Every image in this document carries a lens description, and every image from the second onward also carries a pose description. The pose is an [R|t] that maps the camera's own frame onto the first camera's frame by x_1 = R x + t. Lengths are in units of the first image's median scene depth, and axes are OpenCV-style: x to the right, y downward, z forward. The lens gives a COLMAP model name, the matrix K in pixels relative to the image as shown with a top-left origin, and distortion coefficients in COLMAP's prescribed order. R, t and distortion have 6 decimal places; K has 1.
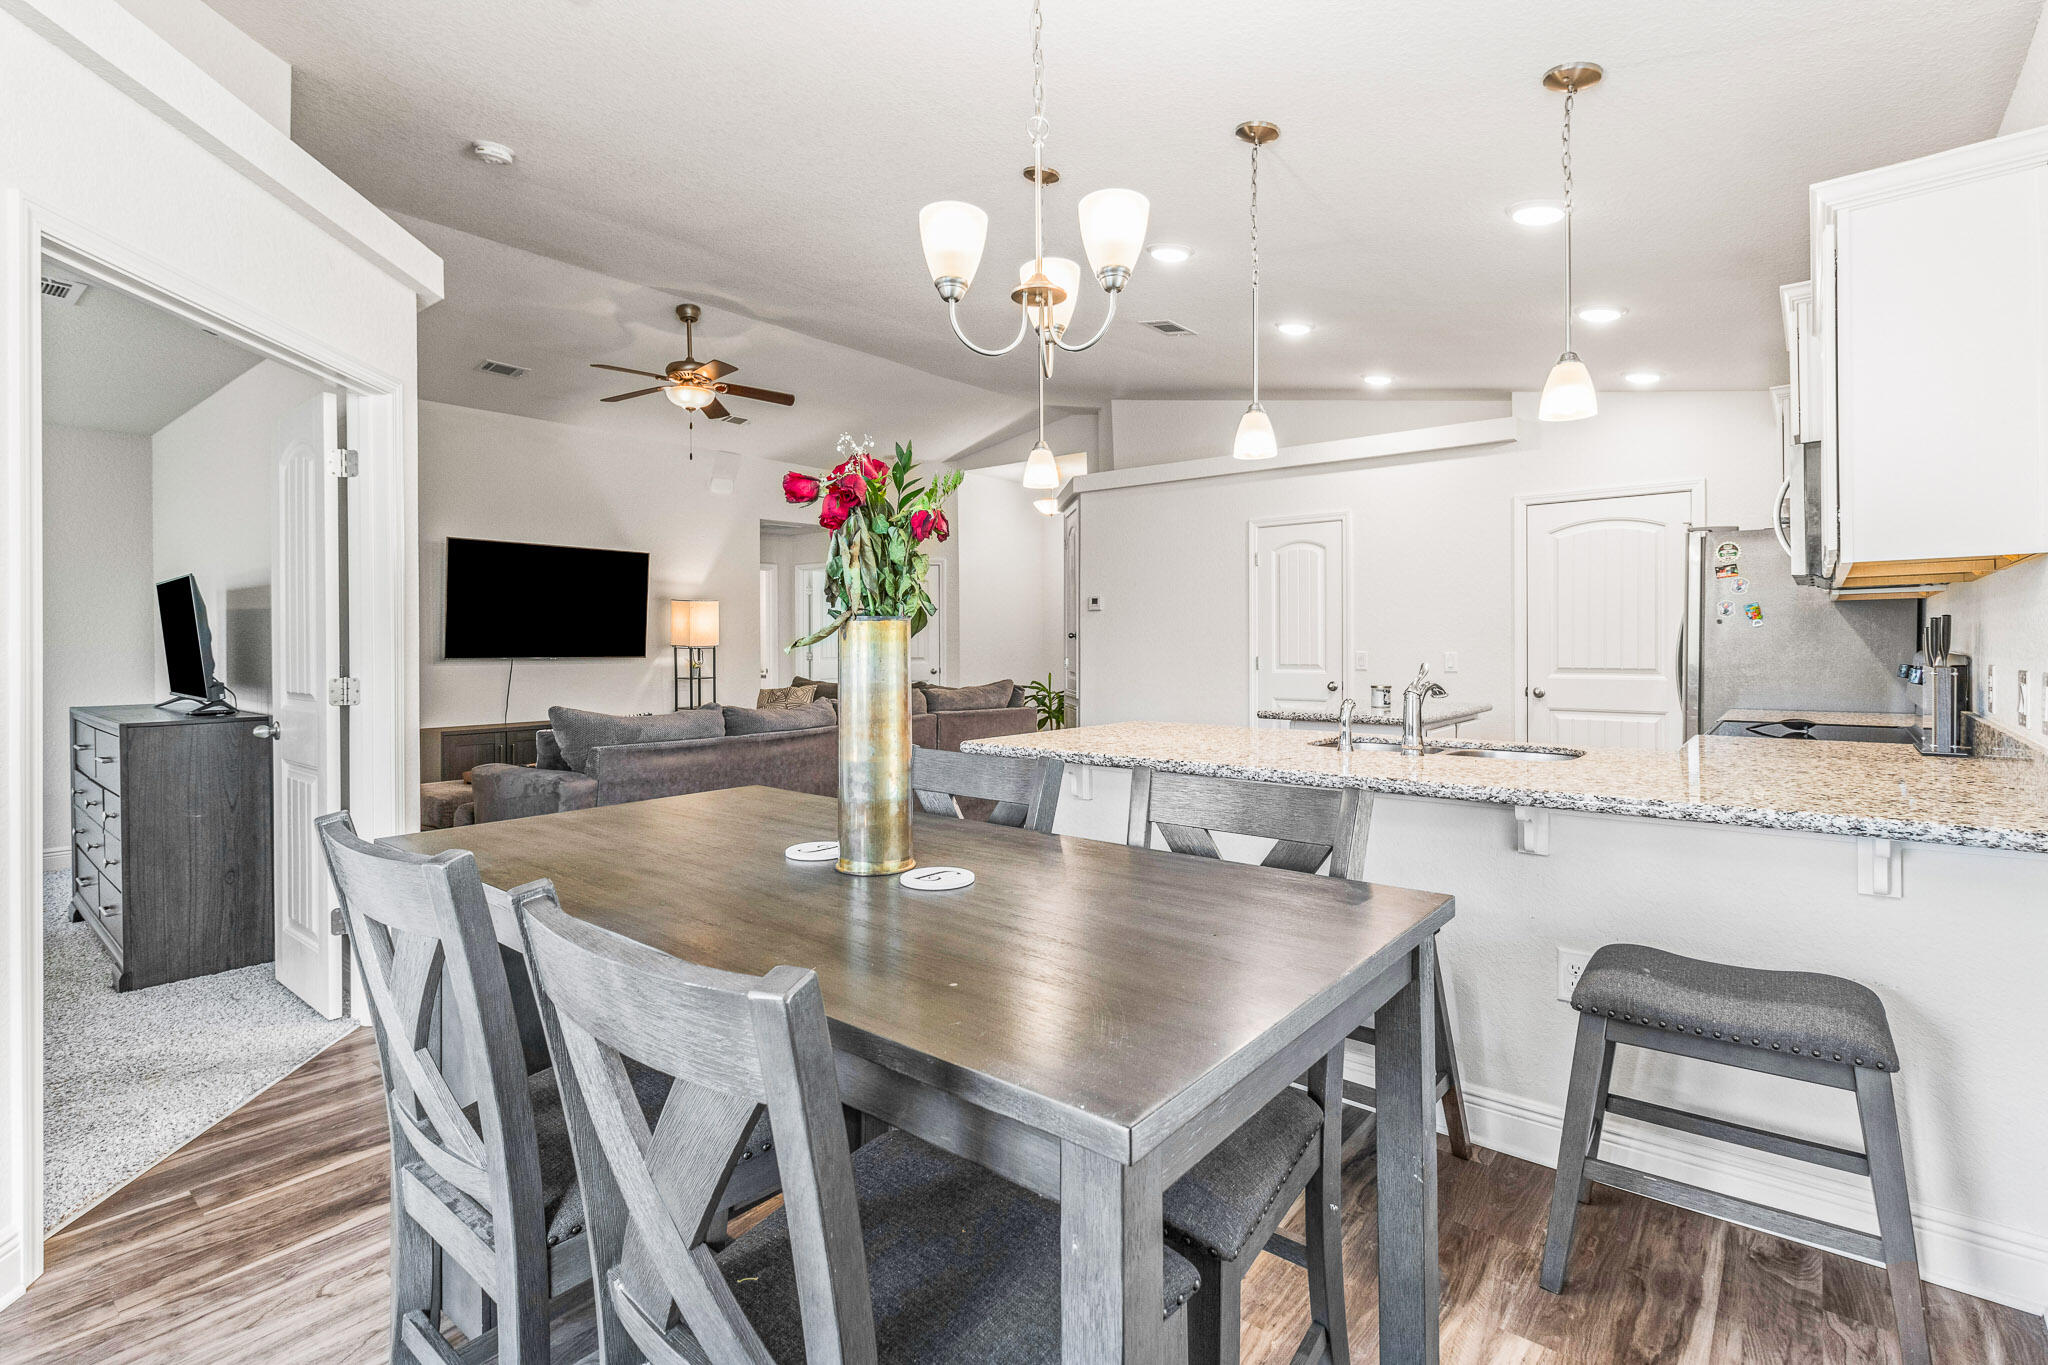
lens RADIAL K [[965.0, 0, 1029.9], [0, 965.0, 645.3], [0, 0, 1]] dist [0.002536, 0.001038]
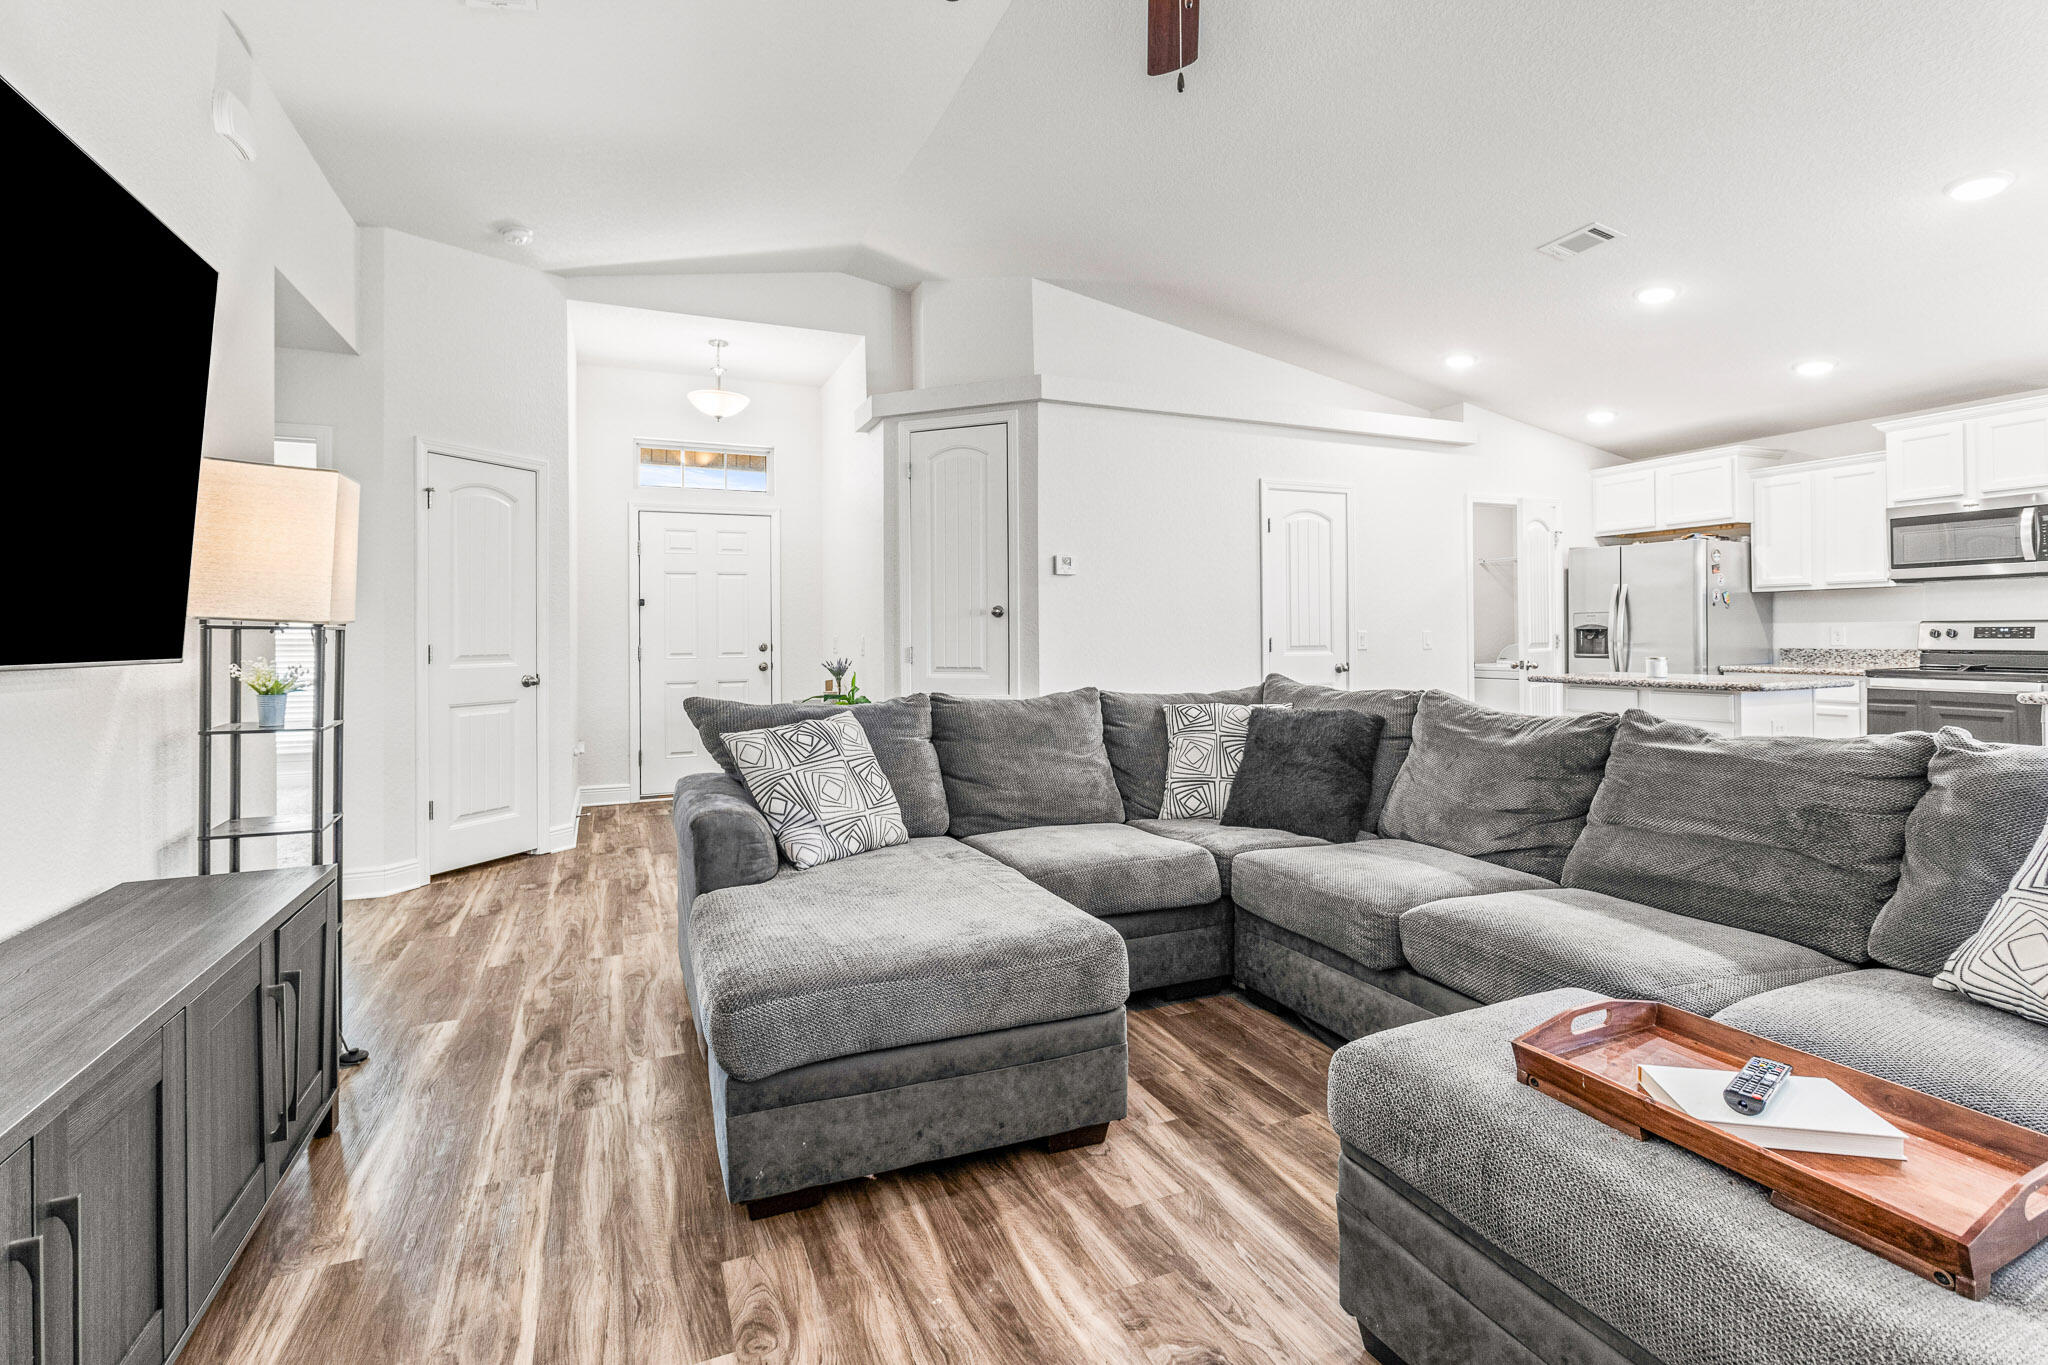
lens RADIAL K [[955.8, 0, 1028.5], [0, 955.8, 631.4], [0, 0, 1]] dist [0.000613, 0.000062]
pose [[0.457935, 0.002162, 0.888983, -0.620116], [0.008848, 0.999936, -0.006990, 0.010205], [-0.888942, 0.011067, 0.457886, 0.797359]]
